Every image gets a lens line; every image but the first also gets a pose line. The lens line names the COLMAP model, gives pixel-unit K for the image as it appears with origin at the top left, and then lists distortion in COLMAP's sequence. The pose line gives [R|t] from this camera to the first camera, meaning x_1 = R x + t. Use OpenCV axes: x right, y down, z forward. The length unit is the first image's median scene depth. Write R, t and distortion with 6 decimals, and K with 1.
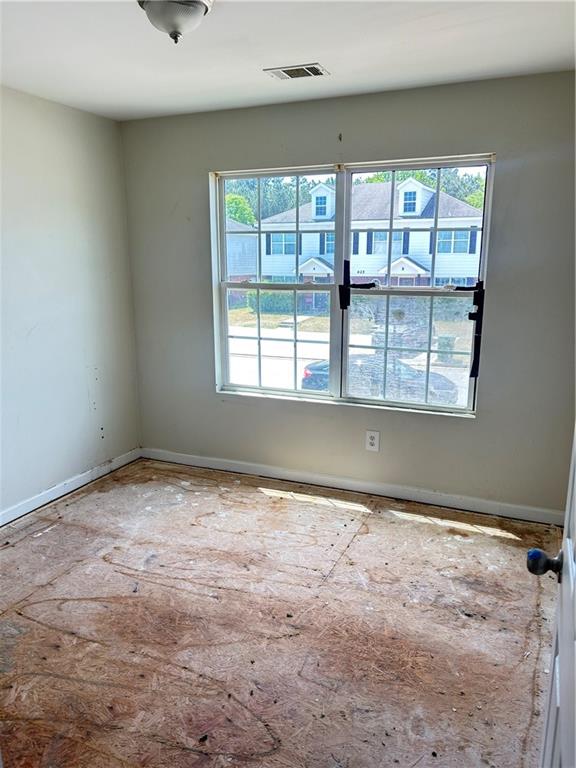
lens RADIAL K [[582.8, 0, 286.3], [0, 582.8, 389.3], [0, 0, 1]] dist [0.026986, -0.006355]
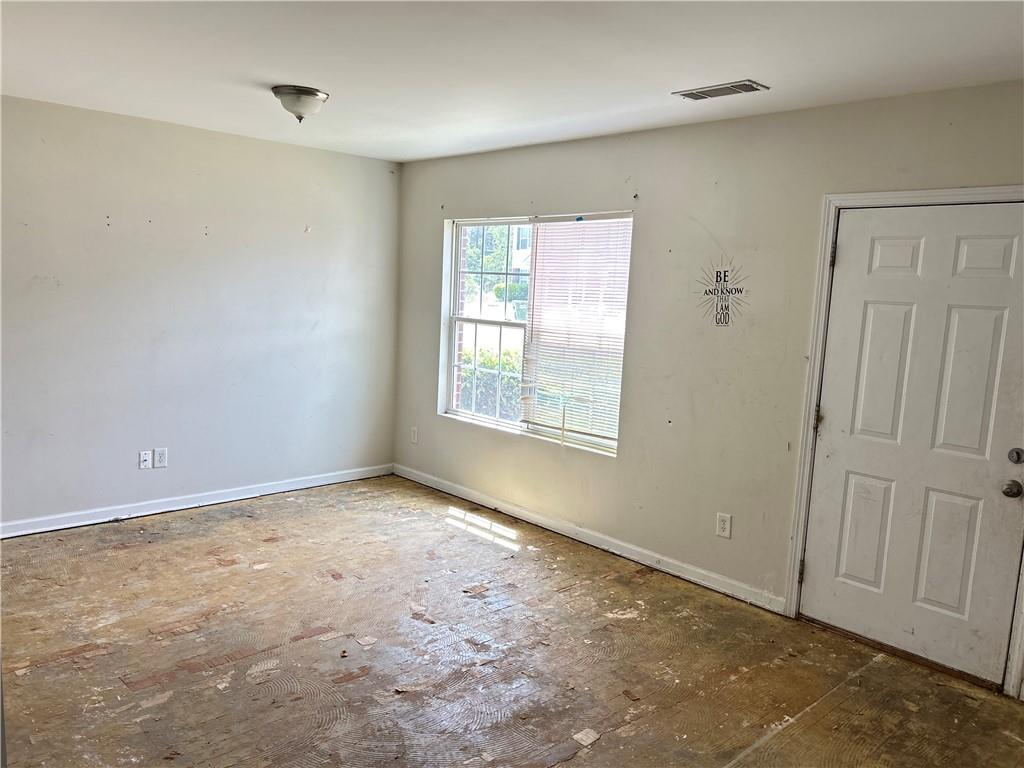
lens RADIAL K [[777.1, 0, 514.7], [0, 777.1, 381.9], [0, 0, 1]] dist [0.026986, -0.006355]
pose [[0.917824, 0.096341, -0.385119, 0.568967], [-0.139262, 0.986593, -0.085089, 0.050202], [0.371758, 0.131730, 0.918936, -0.270895]]
